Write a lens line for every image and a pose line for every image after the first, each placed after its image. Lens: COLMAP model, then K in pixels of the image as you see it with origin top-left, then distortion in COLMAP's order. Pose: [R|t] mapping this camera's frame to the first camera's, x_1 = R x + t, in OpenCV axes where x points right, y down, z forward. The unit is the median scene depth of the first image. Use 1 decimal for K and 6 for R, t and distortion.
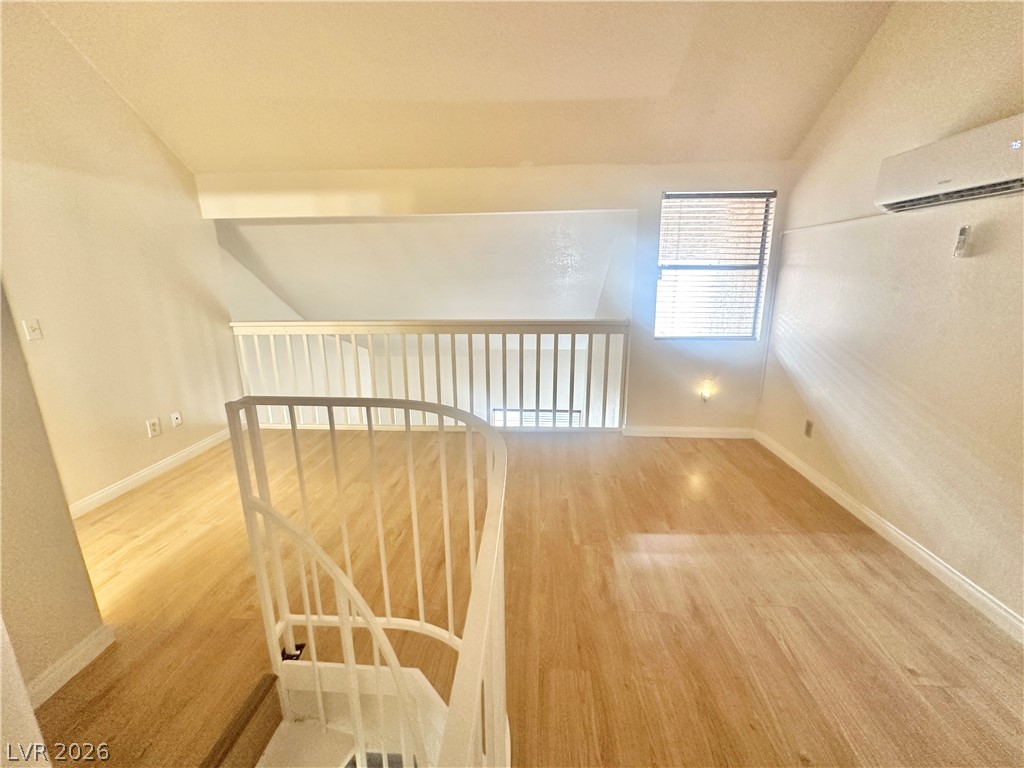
lens RADIAL K [[427.0, 0, 509.2], [0, 427.0, 386.2], [0, 0, 1]] dist [-0.001131, 0.000127]
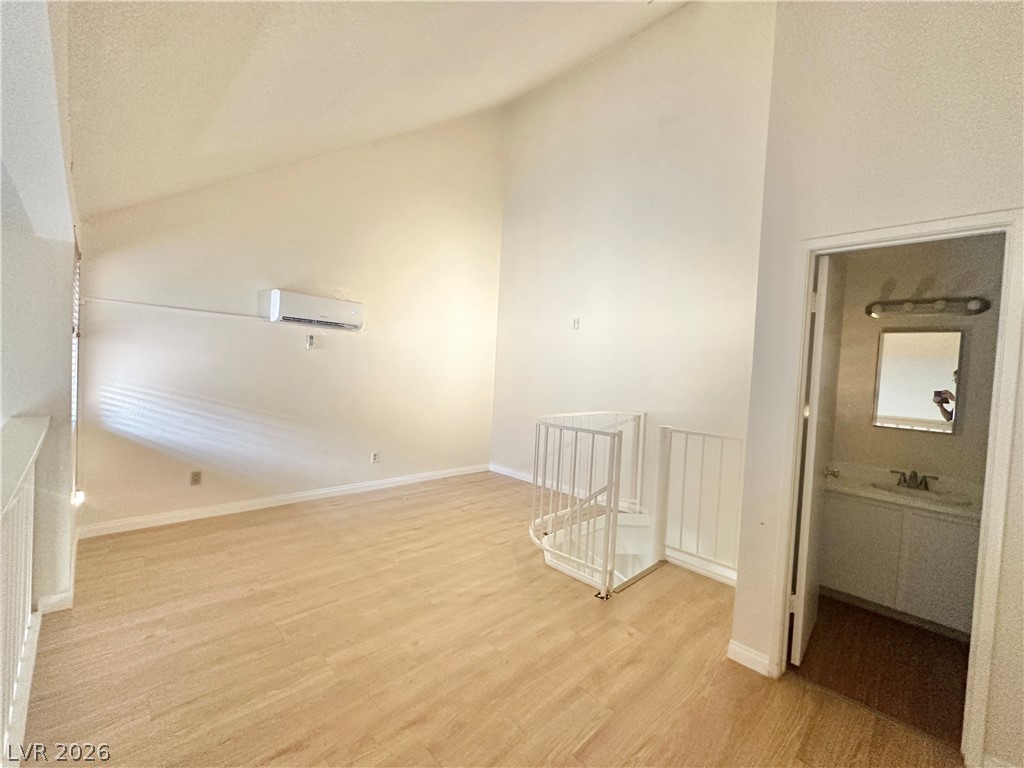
lens RADIAL K [[427.0, 0, 509.2], [0, 427.0, 386.2], [0, 0, 1]] dist [-0.001131, 0.000127]
pose [[-0.747057, -0.057888, 0.662235, -0.585581], [0.120623, 0.967860, 0.220676, -0.249912], [-0.653725, 0.244739, -0.716063, 1.014740]]
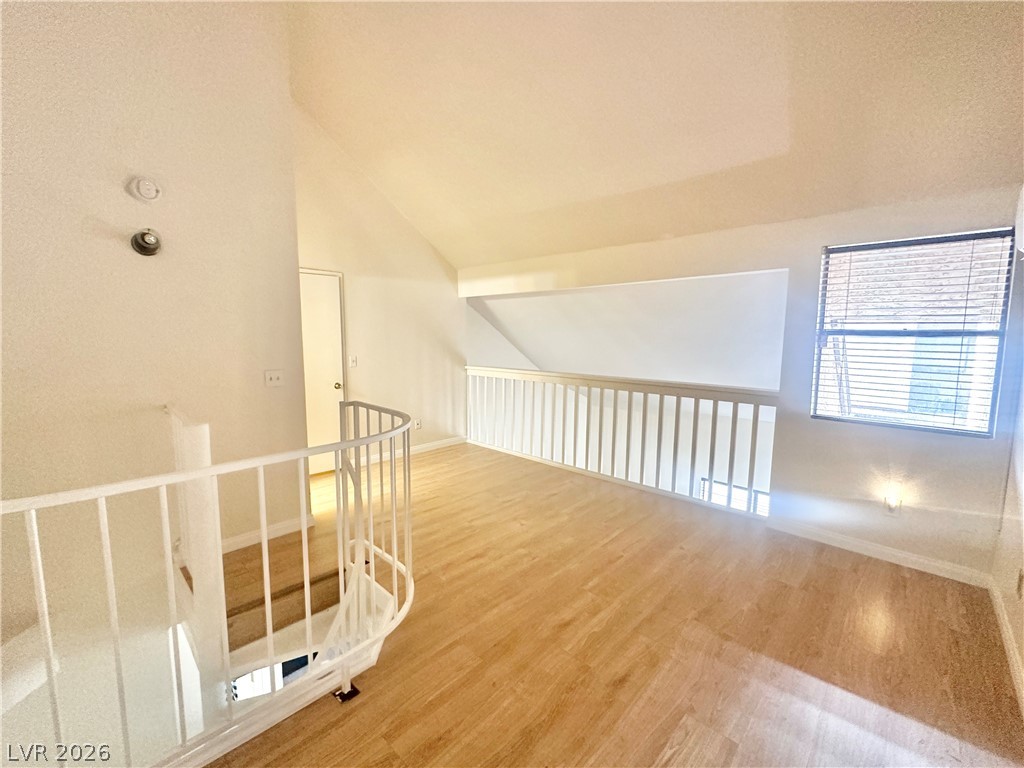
lens RADIAL K [[427.0, 0, 509.2], [0, 427.0, 386.2], [0, 0, 1]] dist [-0.001131, 0.000127]
pose [[0.768426, 0.091713, -0.633332, 0.411644], [-0.175156, 0.982027, -0.070311, -0.008520], [0.615501, 0.164961, 0.770679, -0.003622]]
